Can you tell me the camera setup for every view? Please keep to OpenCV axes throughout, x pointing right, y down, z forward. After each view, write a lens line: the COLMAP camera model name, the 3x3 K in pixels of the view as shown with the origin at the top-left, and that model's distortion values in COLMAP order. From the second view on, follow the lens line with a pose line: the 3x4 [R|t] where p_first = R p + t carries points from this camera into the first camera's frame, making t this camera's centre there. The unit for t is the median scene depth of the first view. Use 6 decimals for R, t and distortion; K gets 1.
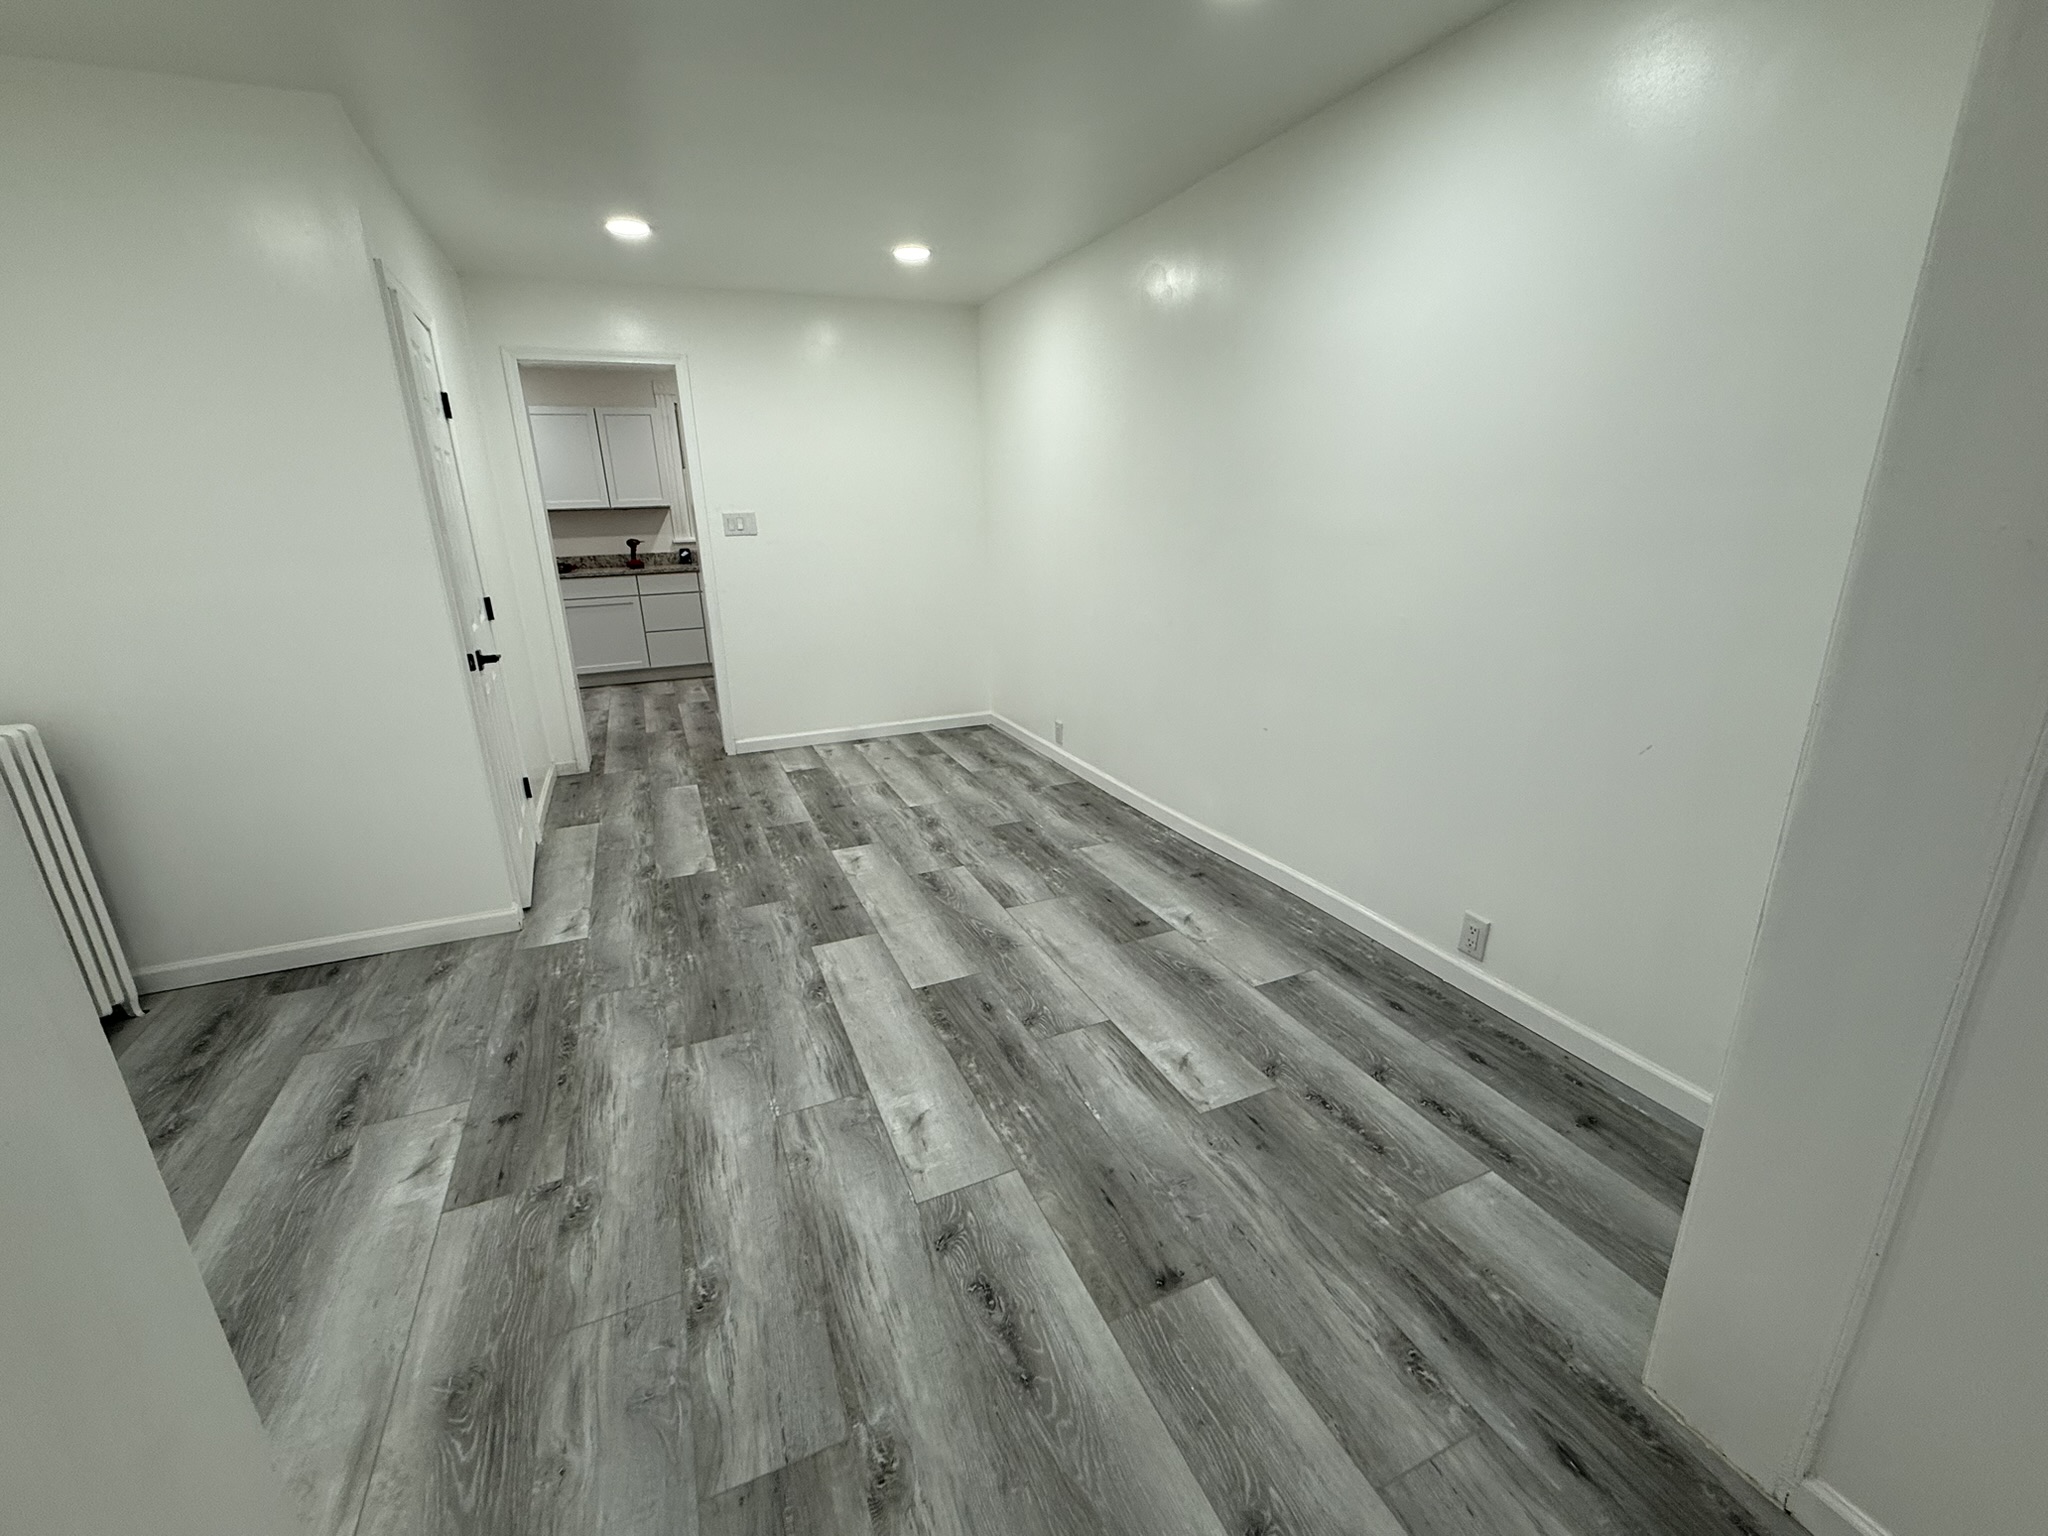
lens RADIAL K [[864.6, 0, 1020.2], [0, 864.6, 764.4], [0, 0, 1]] dist [0.000039, 0.000023]
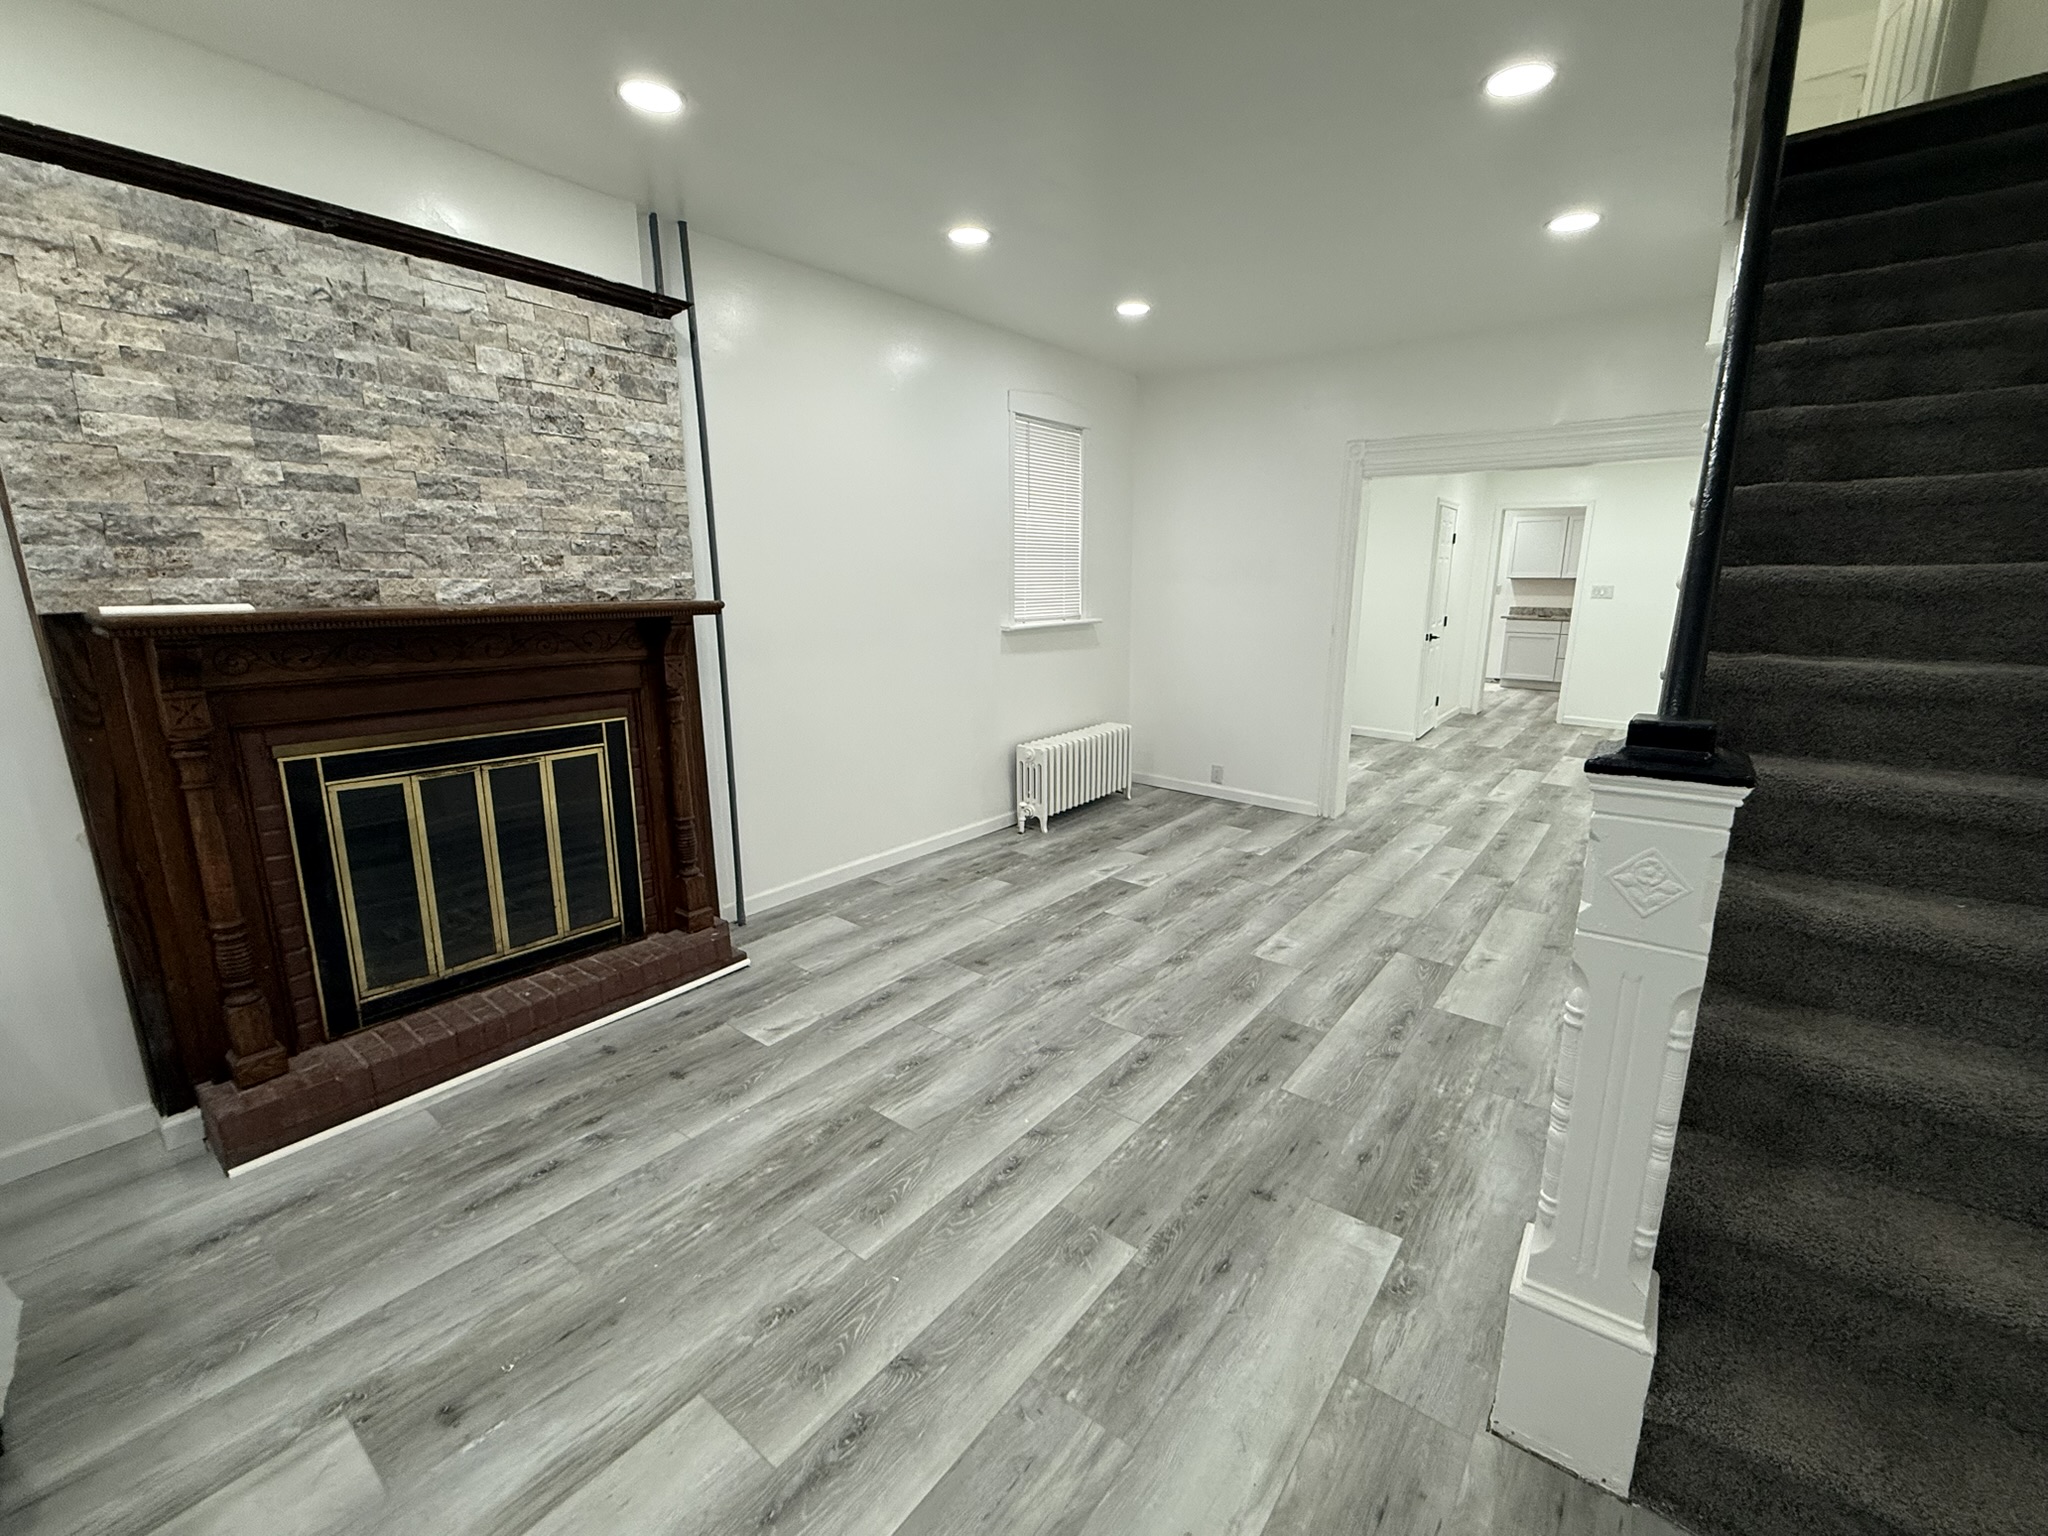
lens RADIAL K [[864.6, 0, 1019.2], [0, 864.6, 768.5], [0, 0, 1]] dist [0.000039, 0.000023]
pose [[0.474436, 0.223212, -0.851520, 1.335191], [-0.273625, 0.956795, 0.098353, 0.415928], [0.836684, 0.186335, 0.515014, -1.594350]]
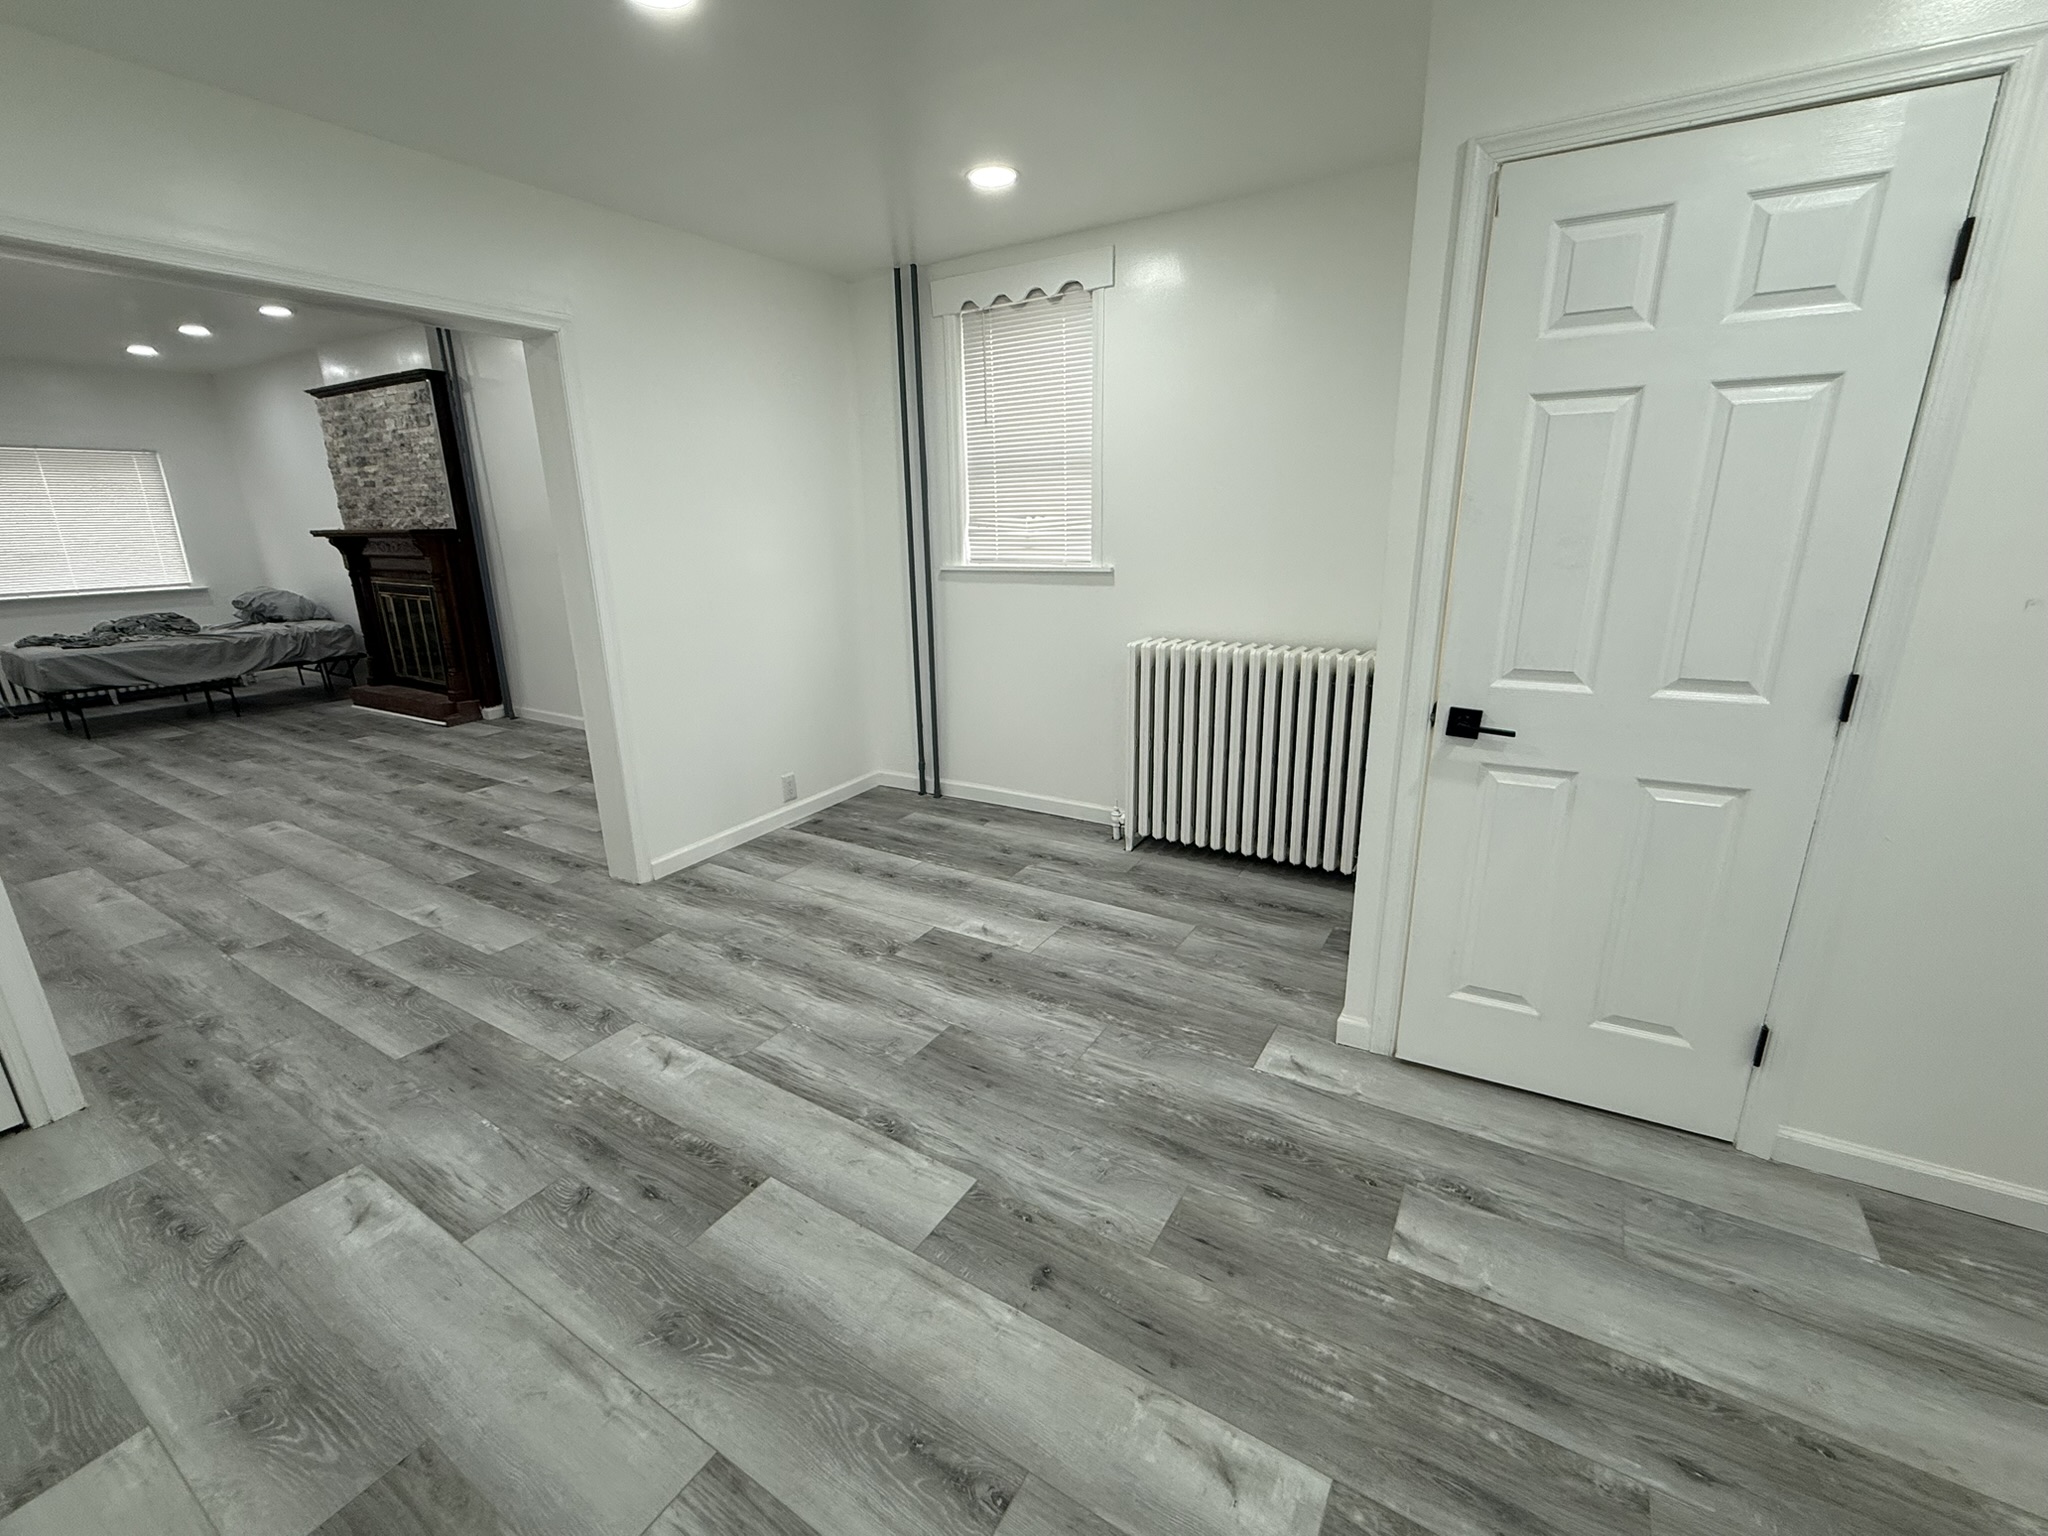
lens RADIAL K [[864.6, 0, 1017.2], [0, 864.6, 758.2], [0, 0, 1]] dist [0.000039, 0.000023]
pose [[-0.821754, 0.194921, -0.535468, 0.030169], [-0.127746, 0.852746, 0.506463, -0.480622], [0.555339, 0.484592, -0.675847, 1.559608]]
